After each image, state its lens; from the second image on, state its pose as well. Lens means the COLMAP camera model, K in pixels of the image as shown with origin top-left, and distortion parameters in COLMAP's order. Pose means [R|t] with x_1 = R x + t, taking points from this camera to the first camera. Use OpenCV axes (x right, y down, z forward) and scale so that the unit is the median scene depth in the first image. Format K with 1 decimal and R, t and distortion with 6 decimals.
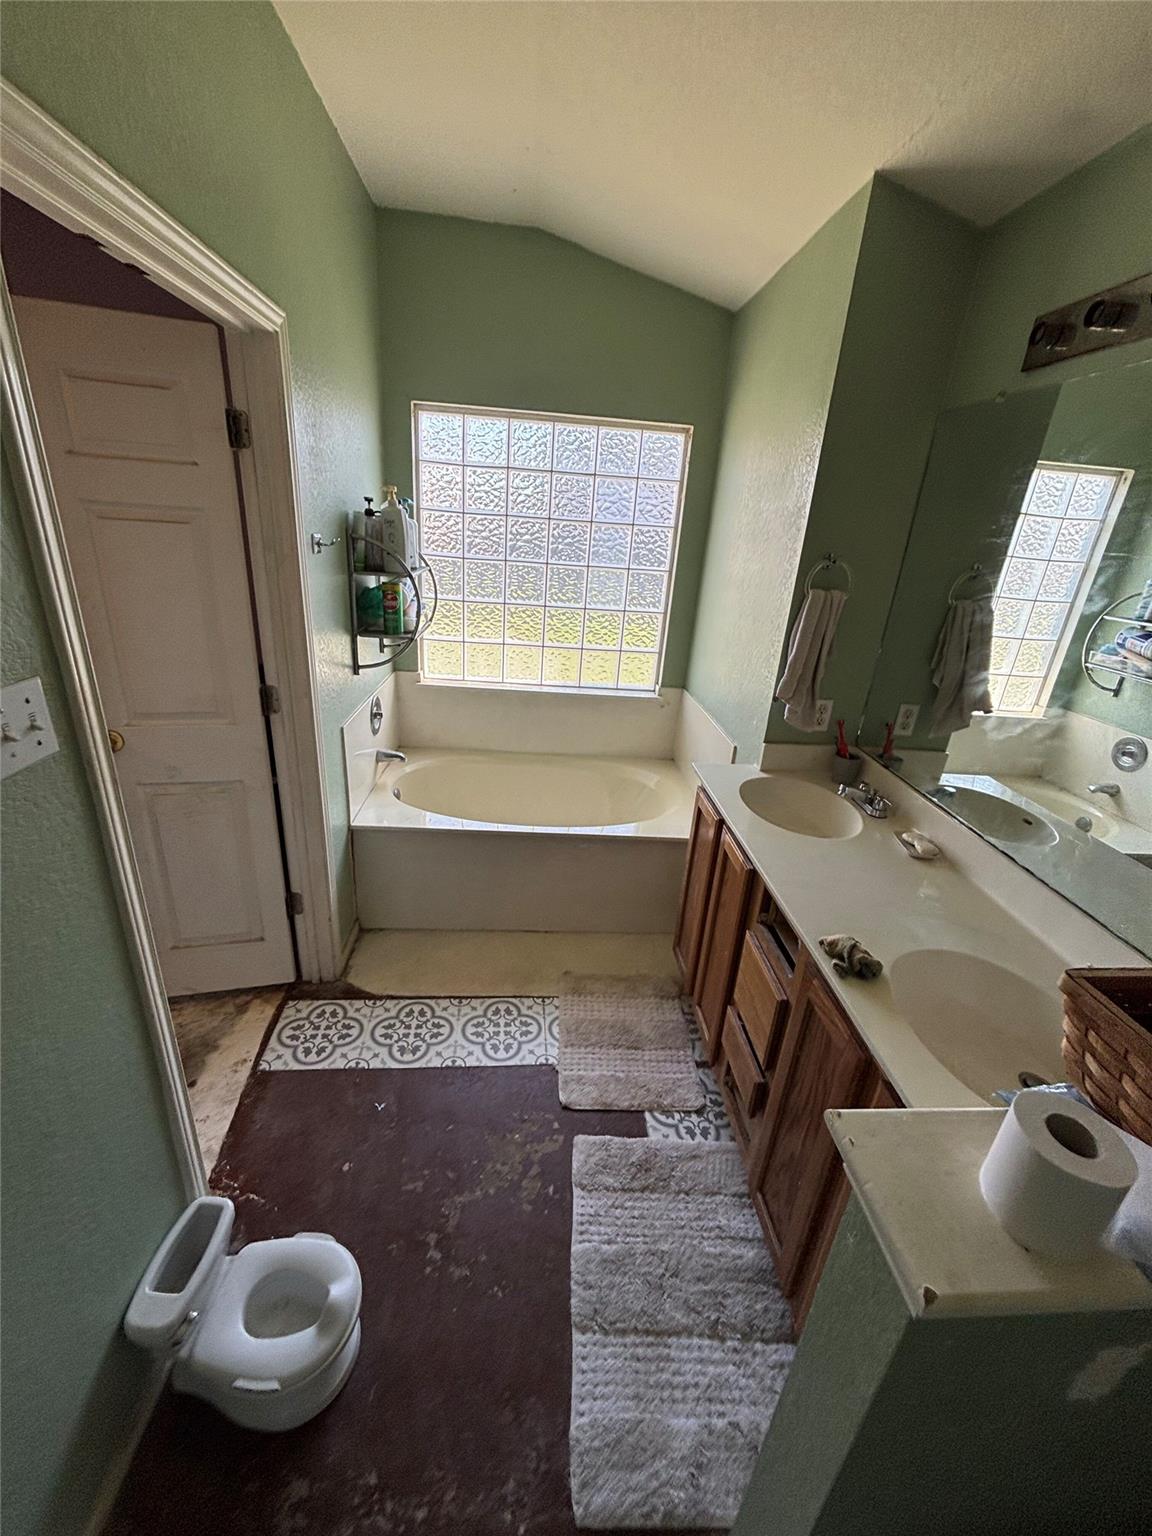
lens RADIAL K [[617.1, 0, 579.3], [0, 617.1, 765.5], [0, 0, 1]] dist [-0.002518, 0.000709]
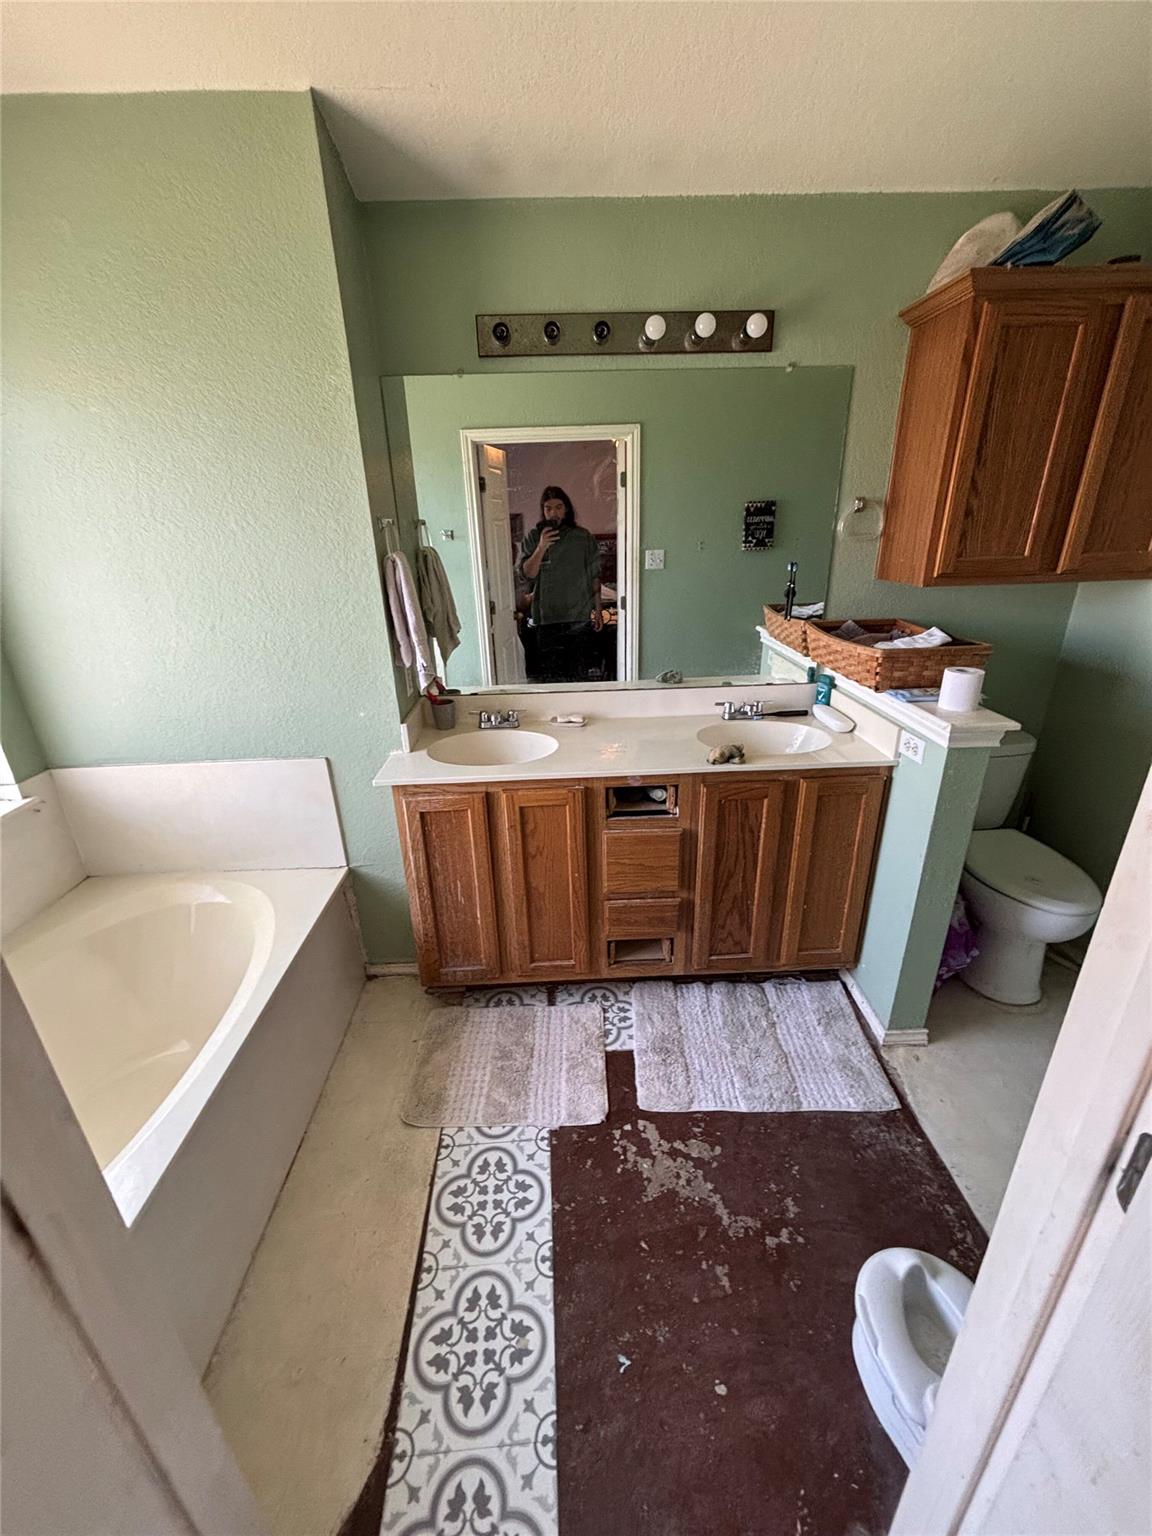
lens RADIAL K [[617.1, 0, 579.3], [0, 617.1, 765.5], [0, 0, 1]] dist [-0.002518, 0.000709]
pose [[0.030710, -0.433605, 0.900579, -0.713094], [0.394140, 0.833250, 0.387748, -0.305101], [-0.918537, 0.343047, 0.196490, 0.751394]]
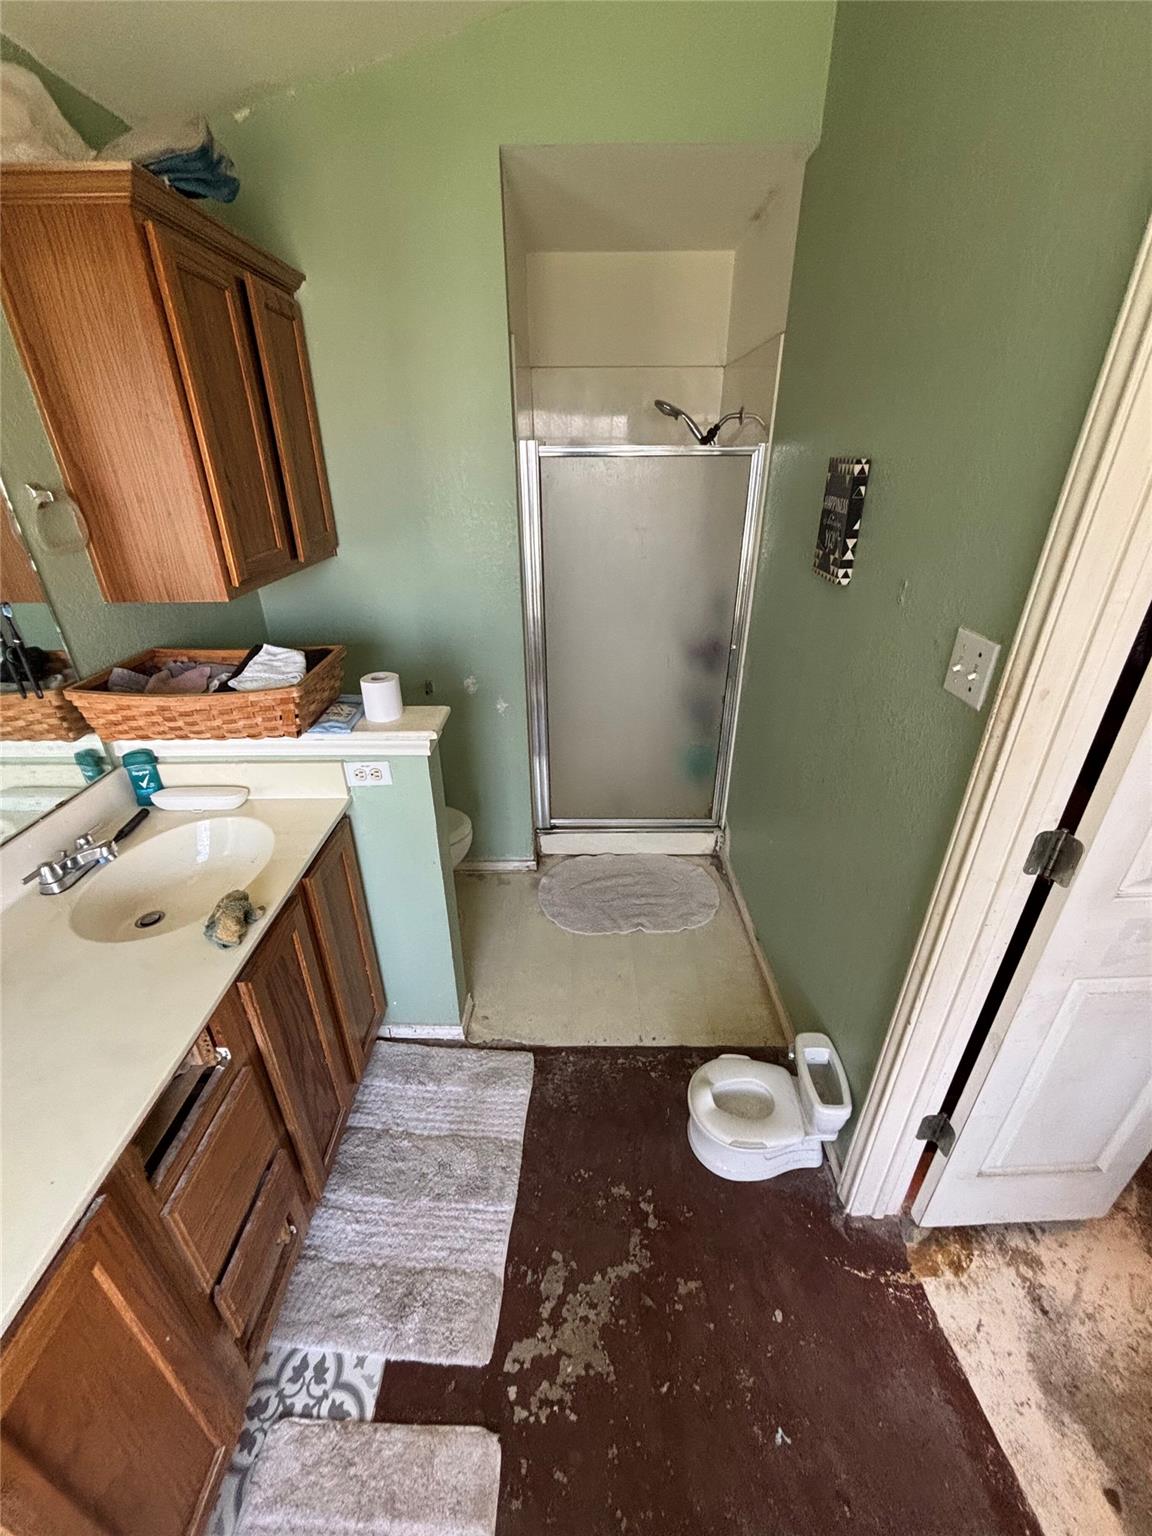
lens RADIAL K [[618.3, 0, 576.0], [0, 618.3, 768.0], [0, 0, 1]] dist [-0.001582, 0.003516]
pose [[-0.995570, -0.088420, 0.031982, -0.074393], [-0.034911, 0.663431, 0.747423, -0.421902], [-0.087305, 0.742995, -0.663579, 1.019136]]
